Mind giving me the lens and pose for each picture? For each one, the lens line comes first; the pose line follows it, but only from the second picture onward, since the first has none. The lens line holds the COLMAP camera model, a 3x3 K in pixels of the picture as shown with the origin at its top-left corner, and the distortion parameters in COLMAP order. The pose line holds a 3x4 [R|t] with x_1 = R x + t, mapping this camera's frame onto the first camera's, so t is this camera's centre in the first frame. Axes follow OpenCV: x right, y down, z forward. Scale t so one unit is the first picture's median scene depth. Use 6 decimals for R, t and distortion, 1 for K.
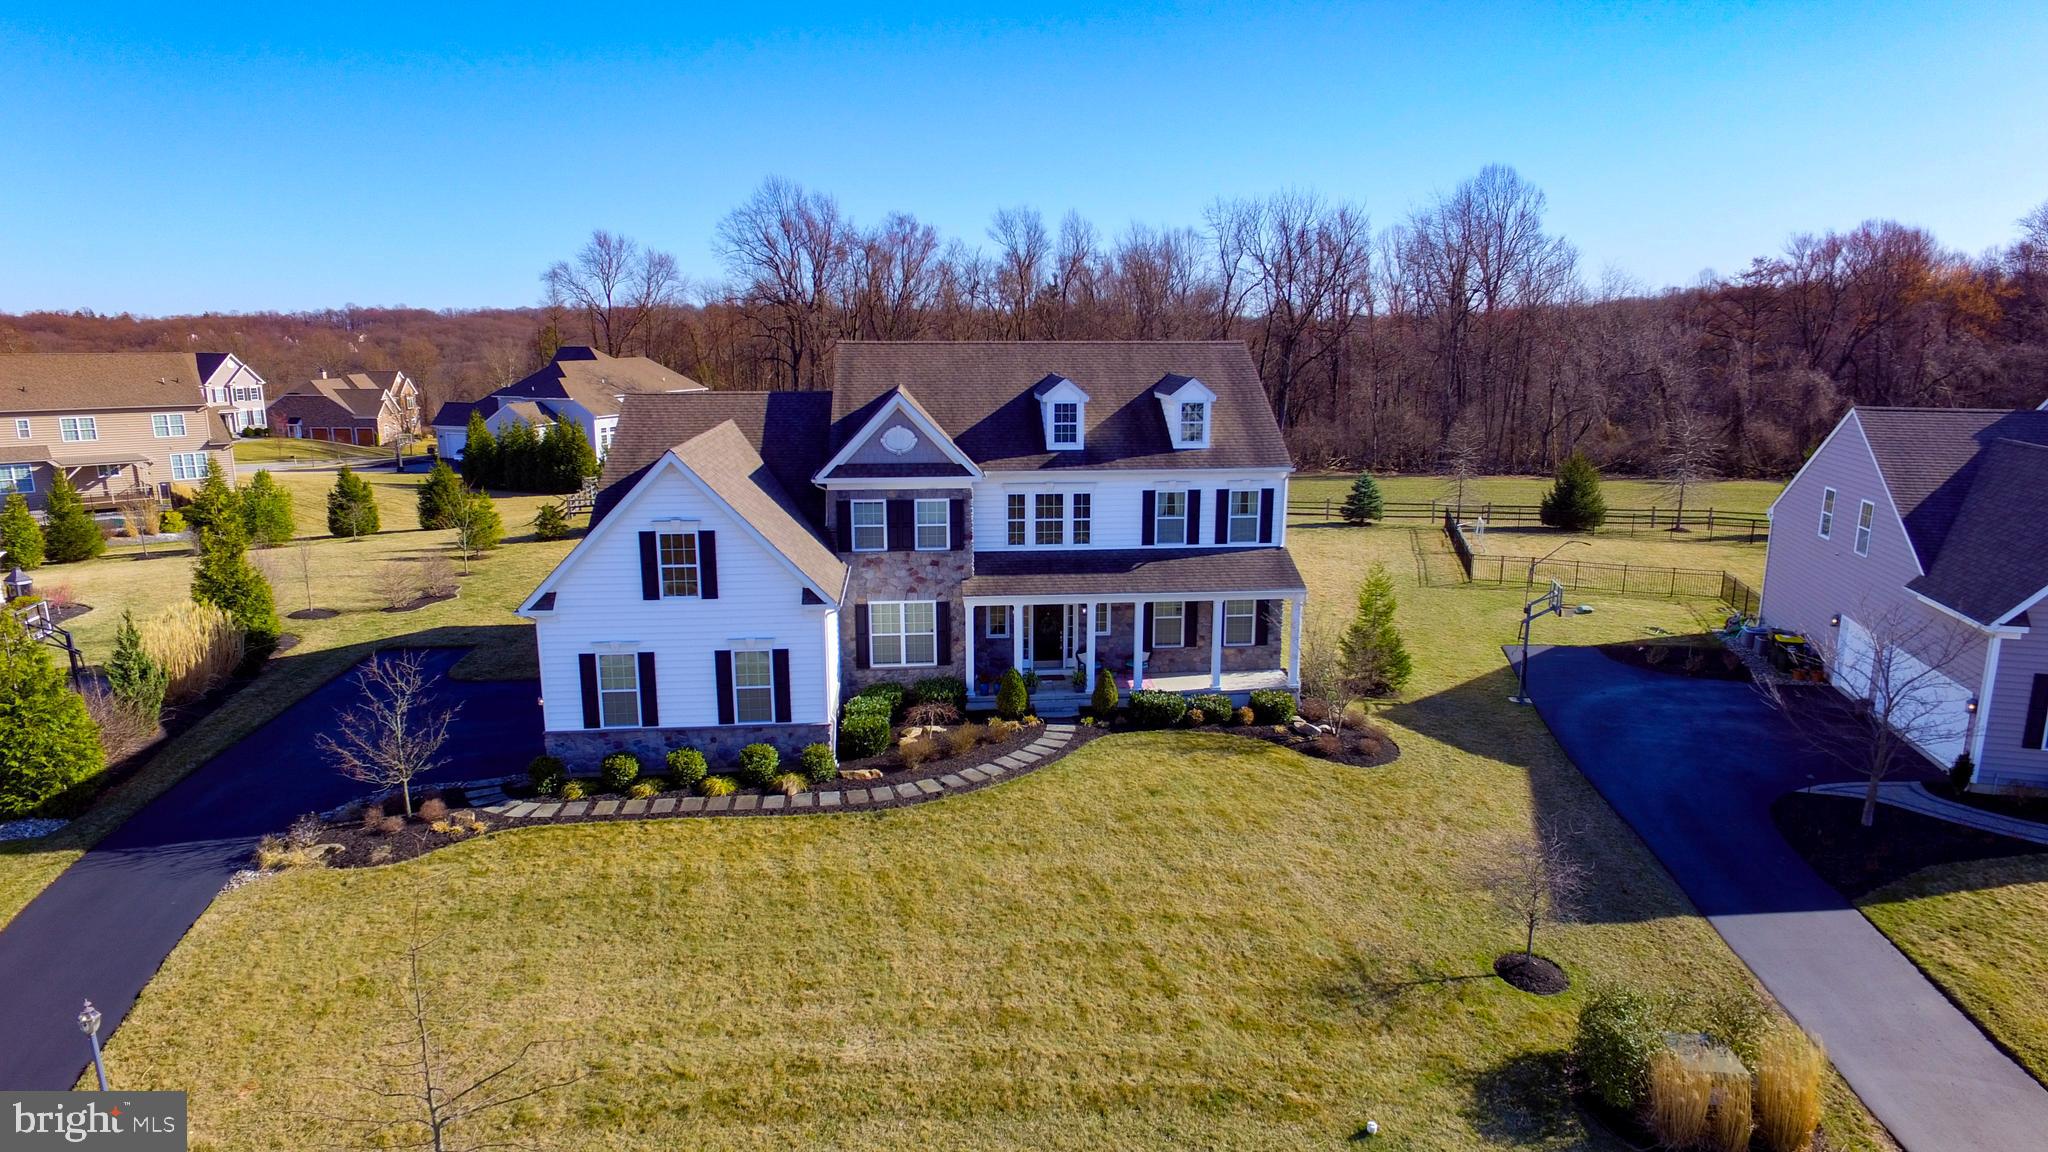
lens RADIAL K [[1185.8, 0, 1036.3], [0, 1185.8, 571.3], [0, 0, 1]] dist [-0.010106, 0.008725]
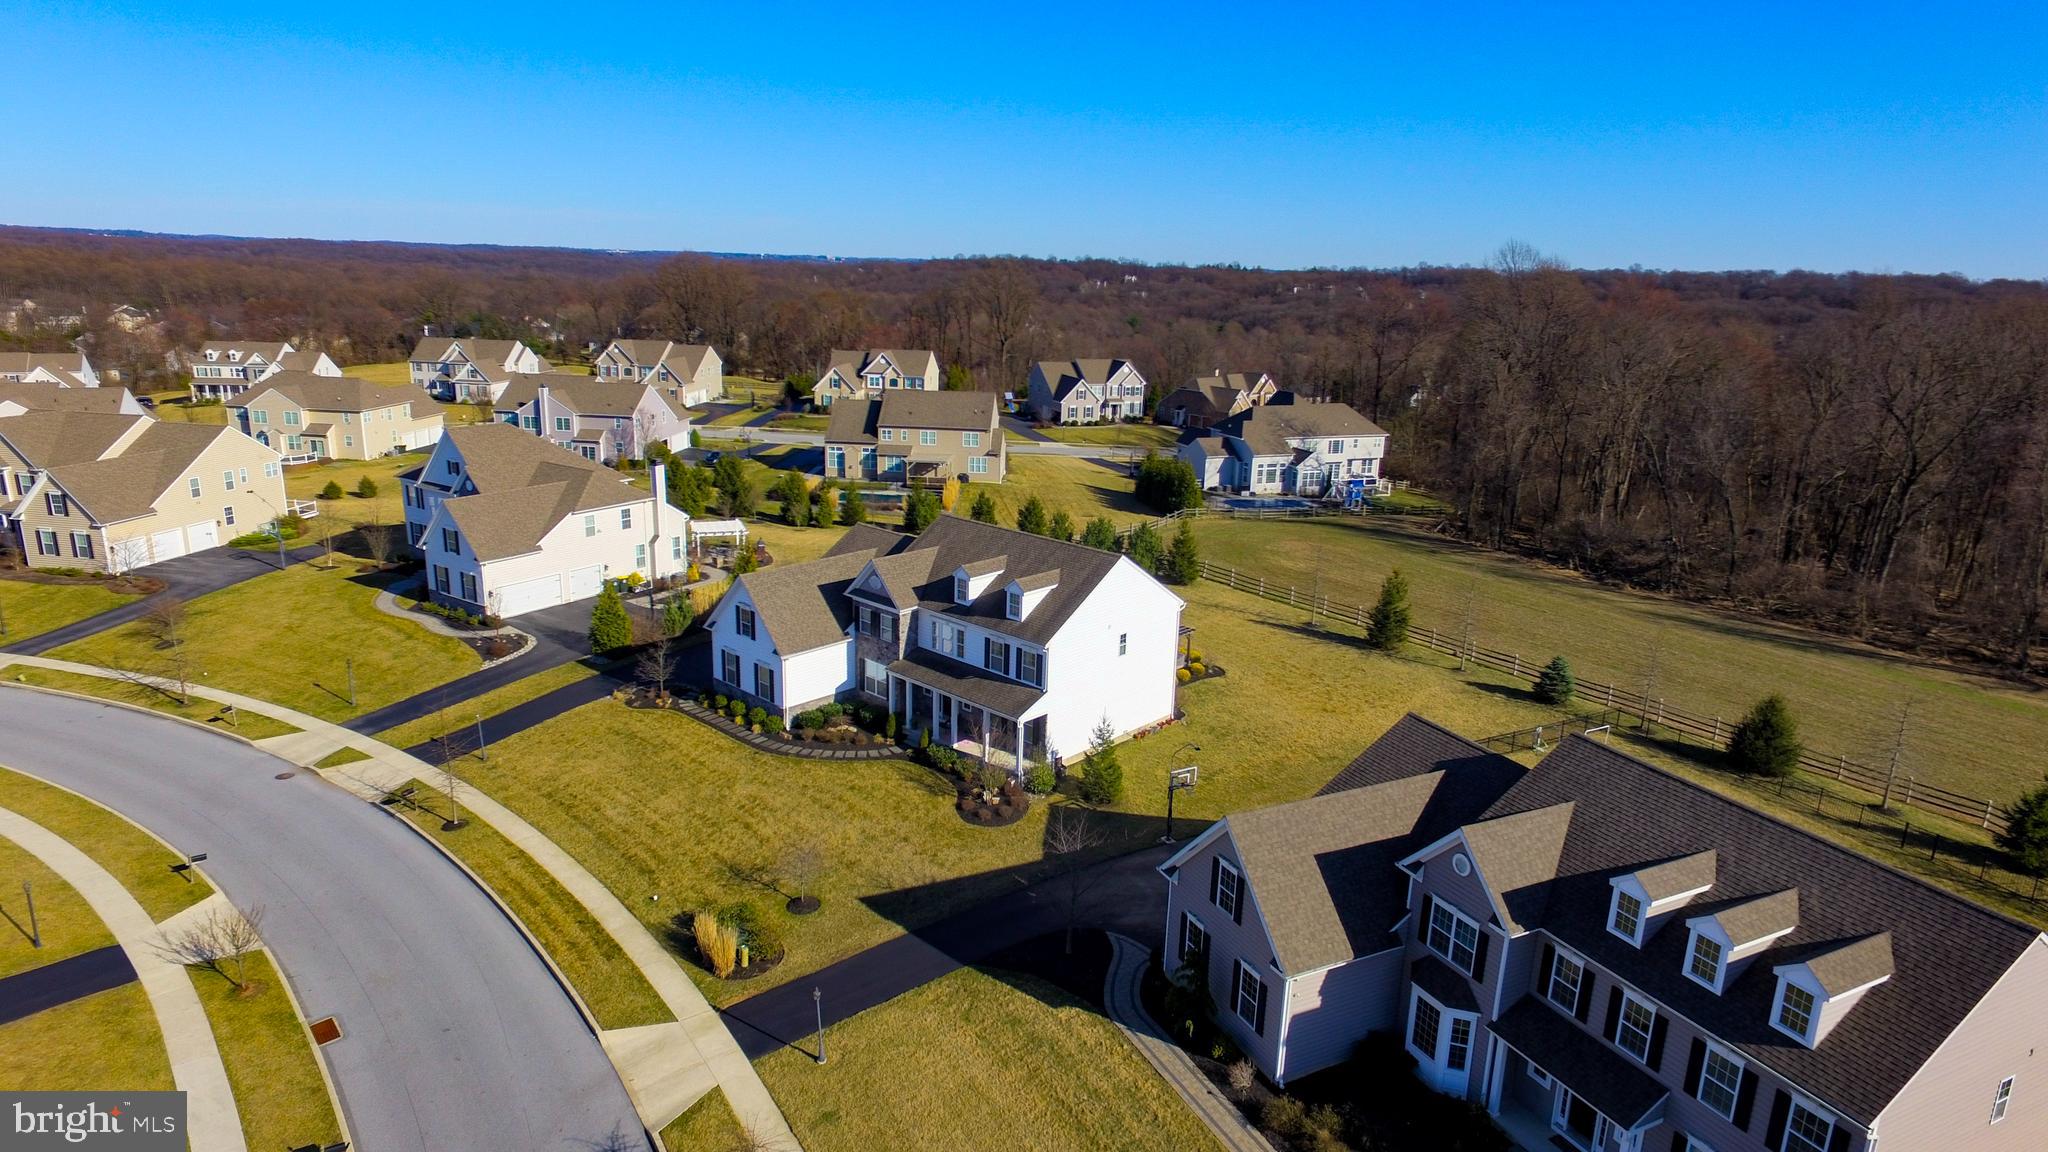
lens RADIAL K [[1185.8, 0, 1042.9], [0, 1185.8, 575.8], [0, 0, 1]] dist [-0.010106, 0.008725]
pose [[0.666432, 0.208843, -0.715718, 1.451794], [-0.177588, 0.976802, 0.119667, -0.400662], [0.724107, 0.047354, 0.688060, -0.144020]]
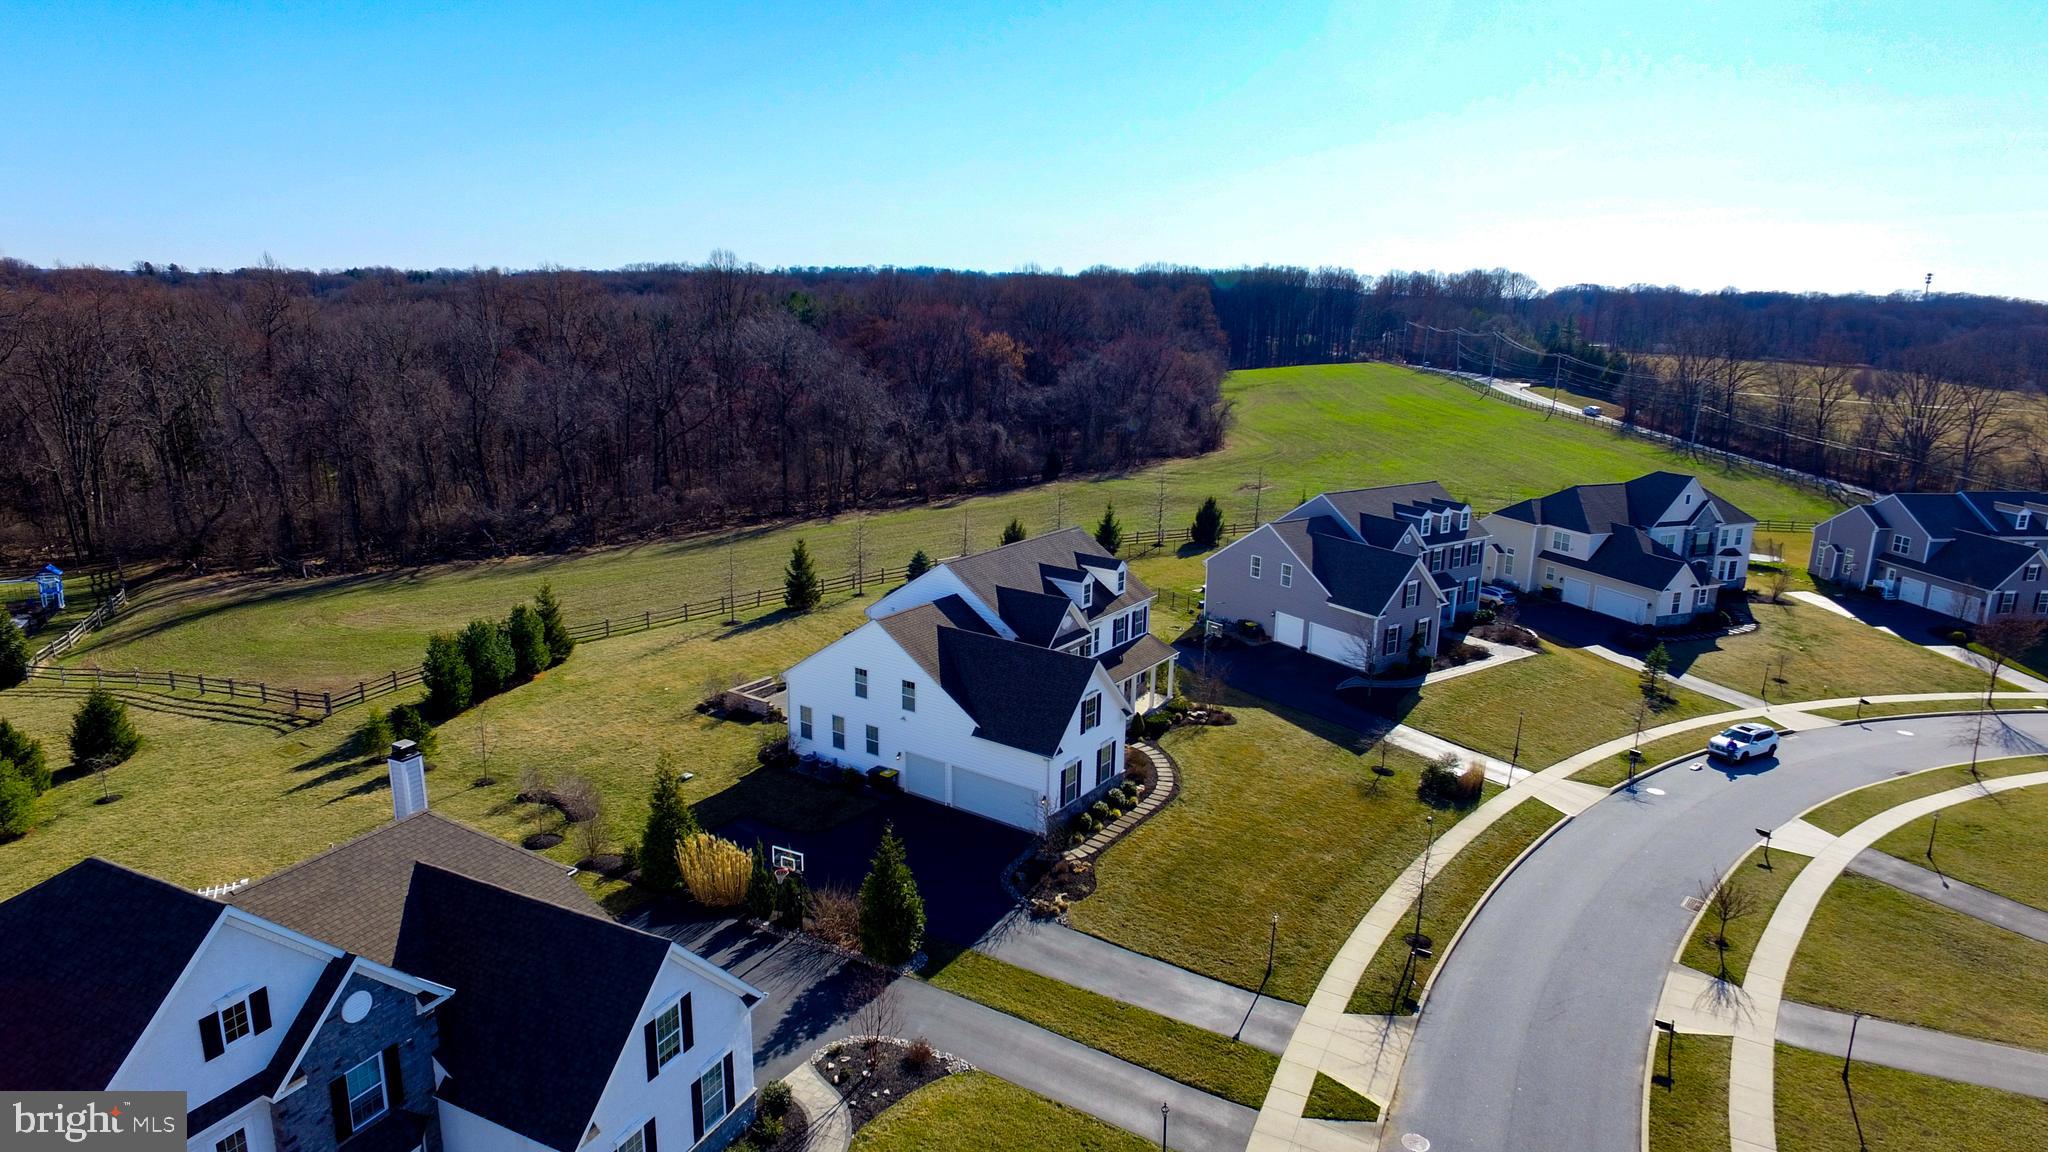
lens RADIAL K [[1185.8, 0, 1031.8], [0, 1185.8, 584.8], [0, 0, 1]] dist [-0.010106, 0.008725]
pose [[0.649107, -0.173811, 0.740574, -1.539563], [0.133183, 0.984476, 0.114321, -0.392334], [-0.748947, 0.024426, 0.662179, -0.220127]]
